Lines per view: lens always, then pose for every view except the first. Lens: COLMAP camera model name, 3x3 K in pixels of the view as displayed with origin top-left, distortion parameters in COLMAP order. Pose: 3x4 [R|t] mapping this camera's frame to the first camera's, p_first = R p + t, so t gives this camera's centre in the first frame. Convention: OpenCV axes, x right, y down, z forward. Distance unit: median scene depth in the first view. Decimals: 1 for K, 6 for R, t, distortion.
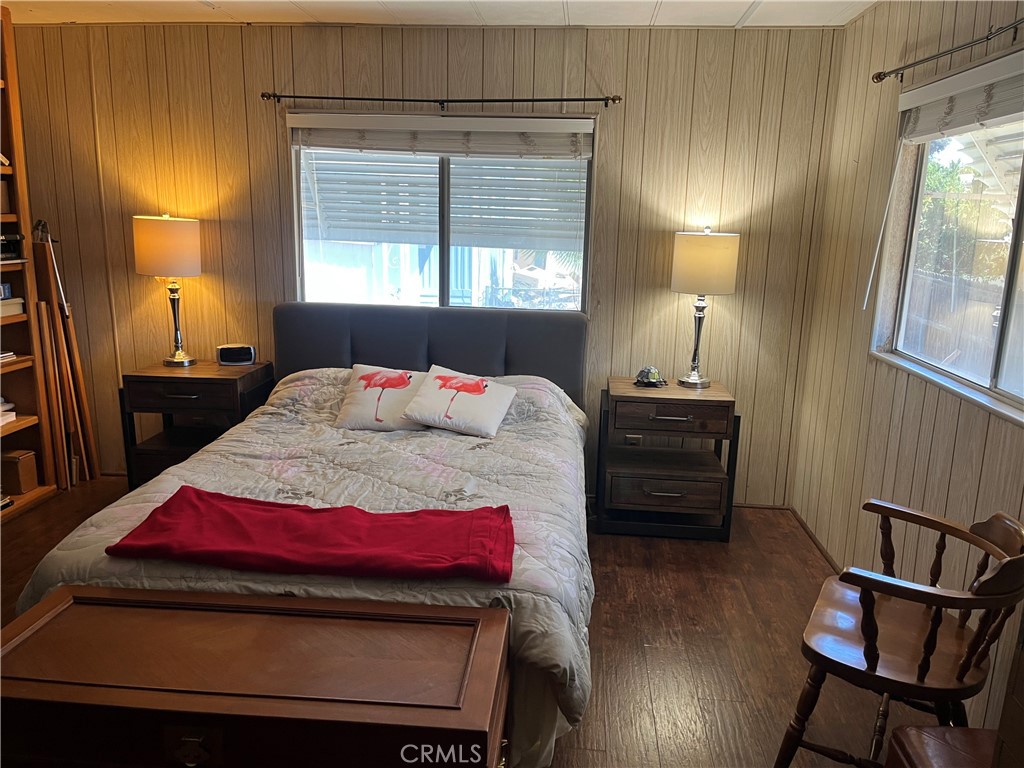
lens RADIAL K [[786.0, 0, 519.3], [0, 786.0, 386.3], [0, 0, 1]] dist [0.081775, -0.109015]
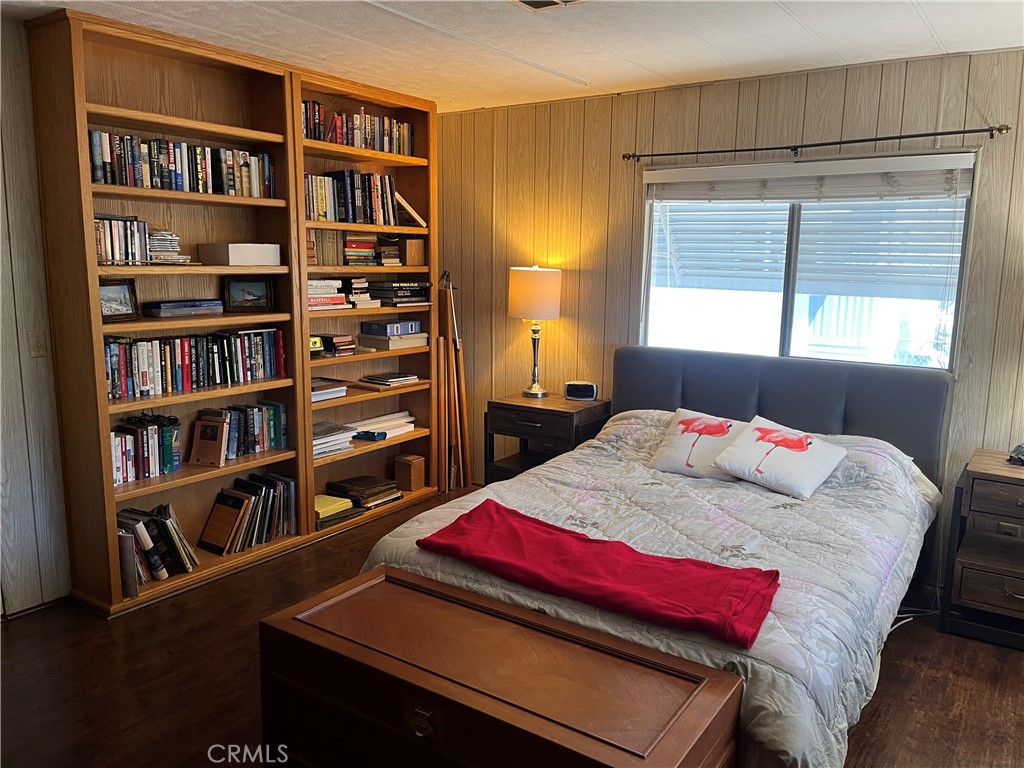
lens RADIAL K [[786.0, 0, 519.3], [0, 786.0, 386.3], [0, 0, 1]] dist [0.081775, -0.109015]
pose [[0.867668, 0.070551, -0.492112, 0.113726], [-0.098328, 0.994678, -0.030767, -0.004825], [0.487322, 0.075084, 0.869988, 0.010118]]
